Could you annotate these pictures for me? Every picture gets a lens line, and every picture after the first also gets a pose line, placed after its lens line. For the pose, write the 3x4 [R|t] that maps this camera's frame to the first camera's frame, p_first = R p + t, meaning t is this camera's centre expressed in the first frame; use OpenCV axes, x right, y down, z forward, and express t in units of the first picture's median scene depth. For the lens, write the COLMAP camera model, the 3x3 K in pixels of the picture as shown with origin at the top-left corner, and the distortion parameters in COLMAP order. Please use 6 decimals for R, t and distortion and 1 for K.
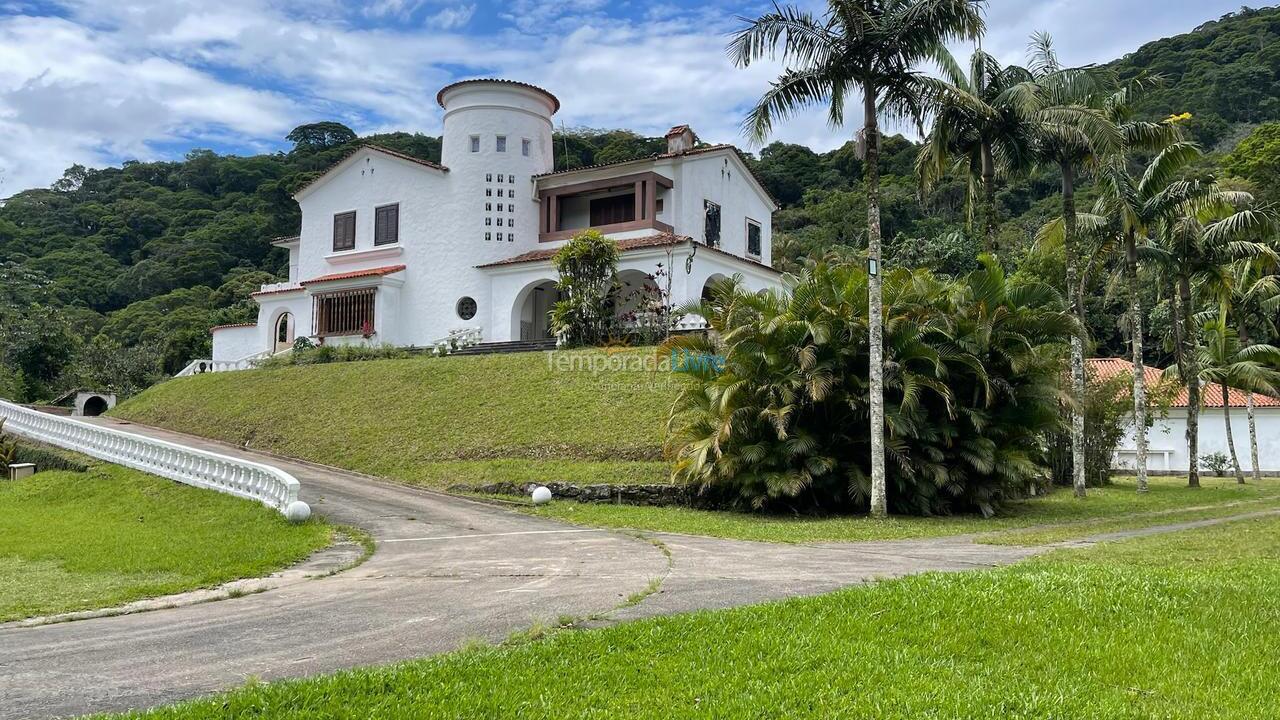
lens RADIAL K [[967.4, 0, 651.6], [0, 967.4, 361.4], [0, 0, 1]] dist [0.083515, -0.109890]
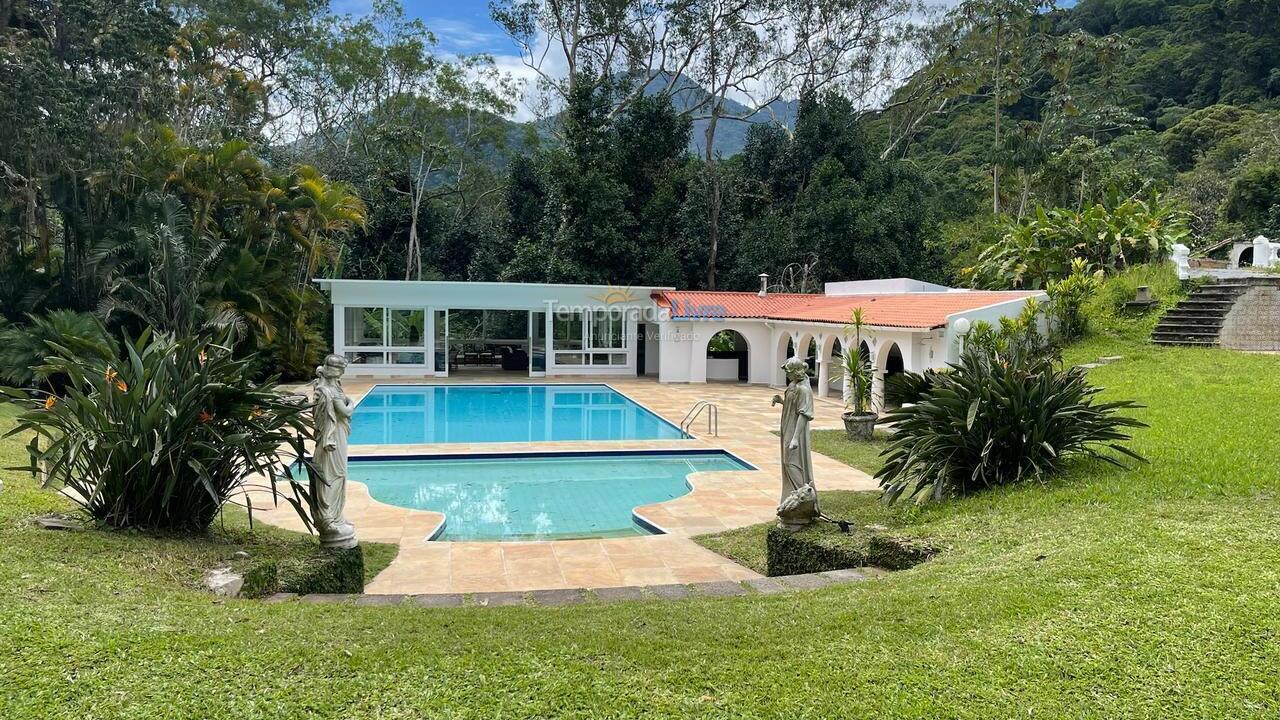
lens RADIAL K [[967.4, 0, 651.6], [0, 967.4, 361.4], [0, 0, 1]] dist [0.083515, -0.109890]
pose [[0.700596, 0.048469, -0.711910, -0.496064], [0.052195, 0.991537, 0.118872, 0.009959], [0.711646, -0.120439, 0.692137, 0.112265]]
